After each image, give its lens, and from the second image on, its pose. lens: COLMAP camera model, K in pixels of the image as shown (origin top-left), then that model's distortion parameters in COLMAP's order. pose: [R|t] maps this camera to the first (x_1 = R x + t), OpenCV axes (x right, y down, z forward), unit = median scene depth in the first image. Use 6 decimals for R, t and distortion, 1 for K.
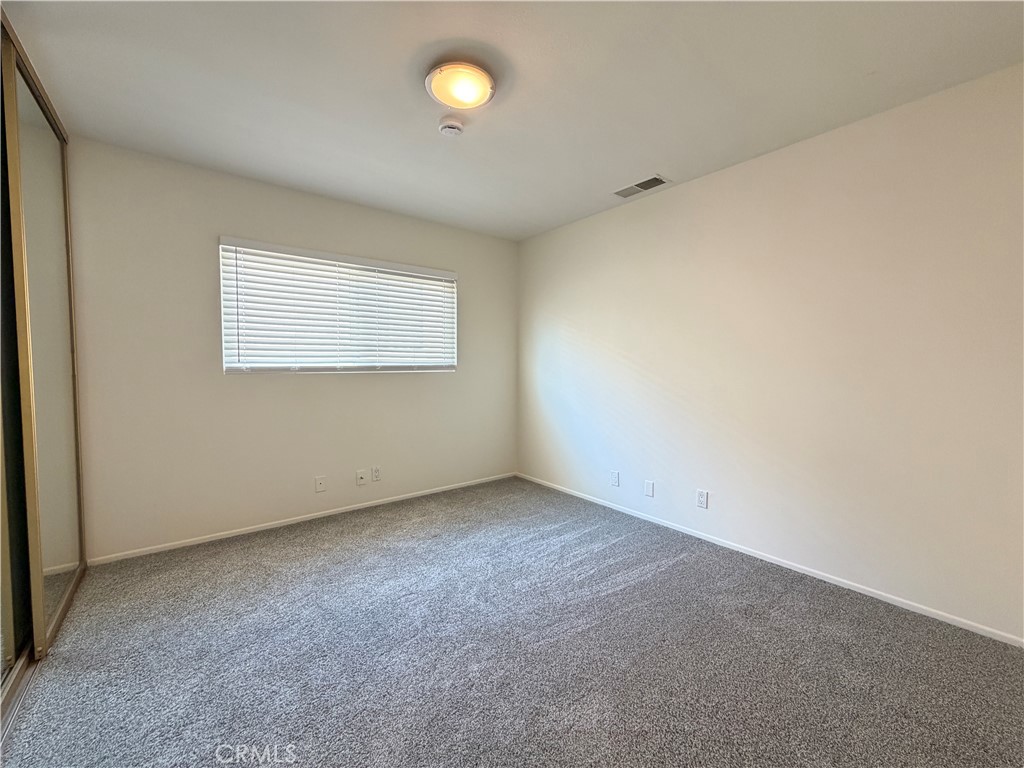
lens RADIAL K [[408.8, 0, 514.3], [0, 408.8, 385.4], [0, 0, 1]] dist [0.001256, -0.000304]
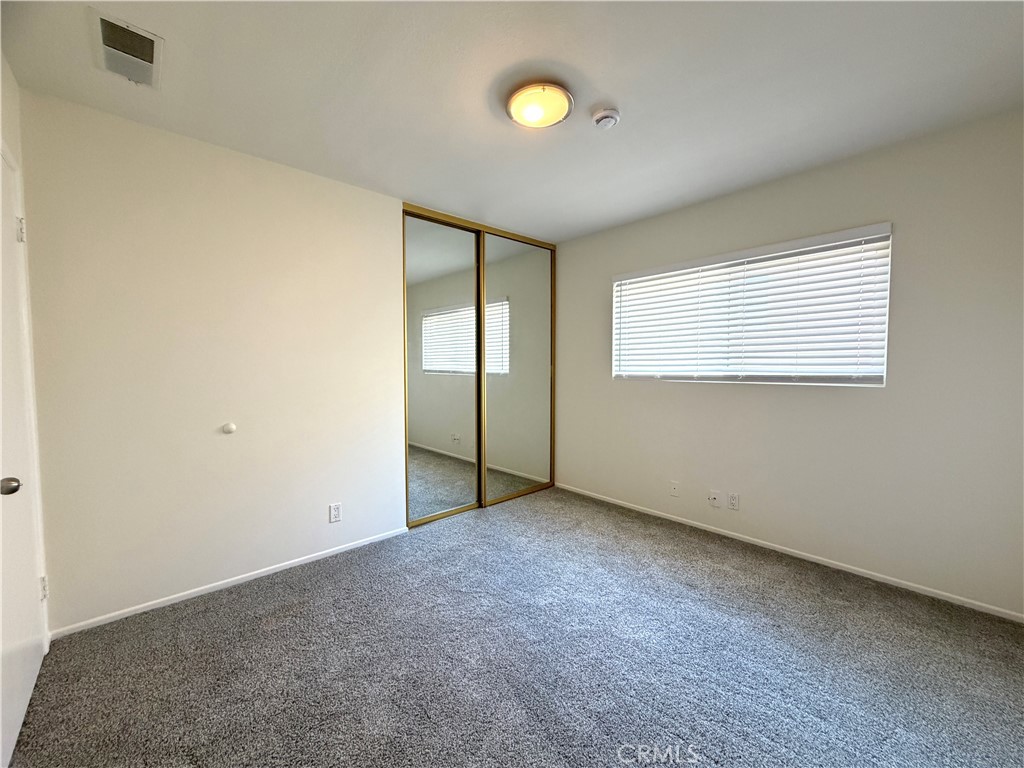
lens RADIAL K [[408.8, 0, 504.3], [0, 408.8, 382.1], [0, 0, 1]] dist [0.001256, -0.000304]
pose [[0.052881, 0.036081, -0.997949, 0.508094], [-0.049084, 0.998233, 0.033491, -0.039917], [0.997394, 0.047212, 0.054559, 0.487129]]
